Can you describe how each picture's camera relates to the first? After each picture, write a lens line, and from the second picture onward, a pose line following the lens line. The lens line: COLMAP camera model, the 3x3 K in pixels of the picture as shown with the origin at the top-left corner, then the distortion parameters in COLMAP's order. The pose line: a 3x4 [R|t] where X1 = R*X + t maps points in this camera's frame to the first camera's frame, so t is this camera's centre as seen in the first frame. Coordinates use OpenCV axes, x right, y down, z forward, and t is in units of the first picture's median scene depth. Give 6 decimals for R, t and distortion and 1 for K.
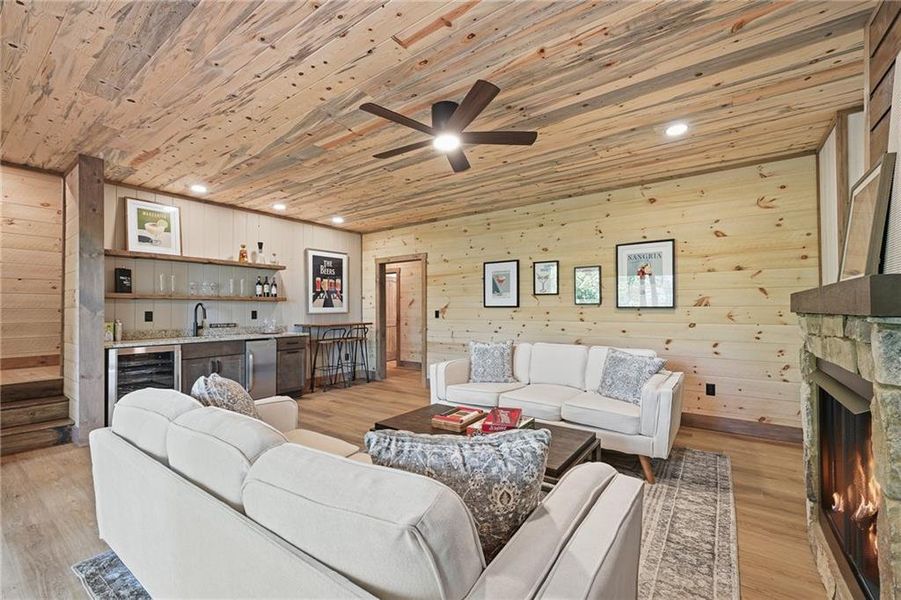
lens RADIAL K [[383.8, 0, 453.8], [0, 383.8, 305.1], [0, 0, 1]] dist [0.004995, 0.000352]
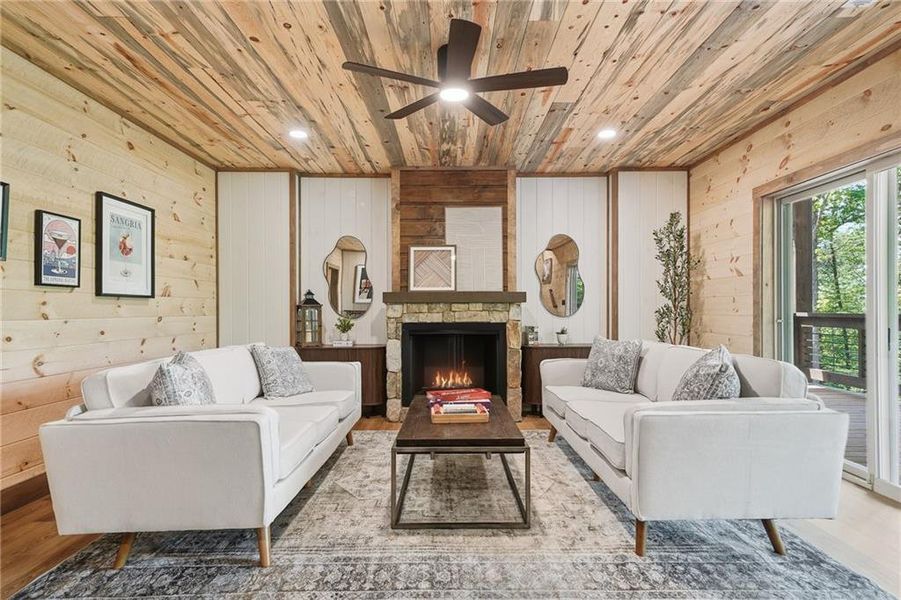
lens RADIAL K [[470.3, 0, 453.8], [0, 470.3, 304.9], [0, 0, 1]] dist [0.001180, 0.000377]
pose [[-0.592158, 0.009988, 0.805760, -0.597980], [-0.010169, 0.999751, -0.019866, 0.037206], [-0.805758, -0.019957, -0.591908, 1.143852]]
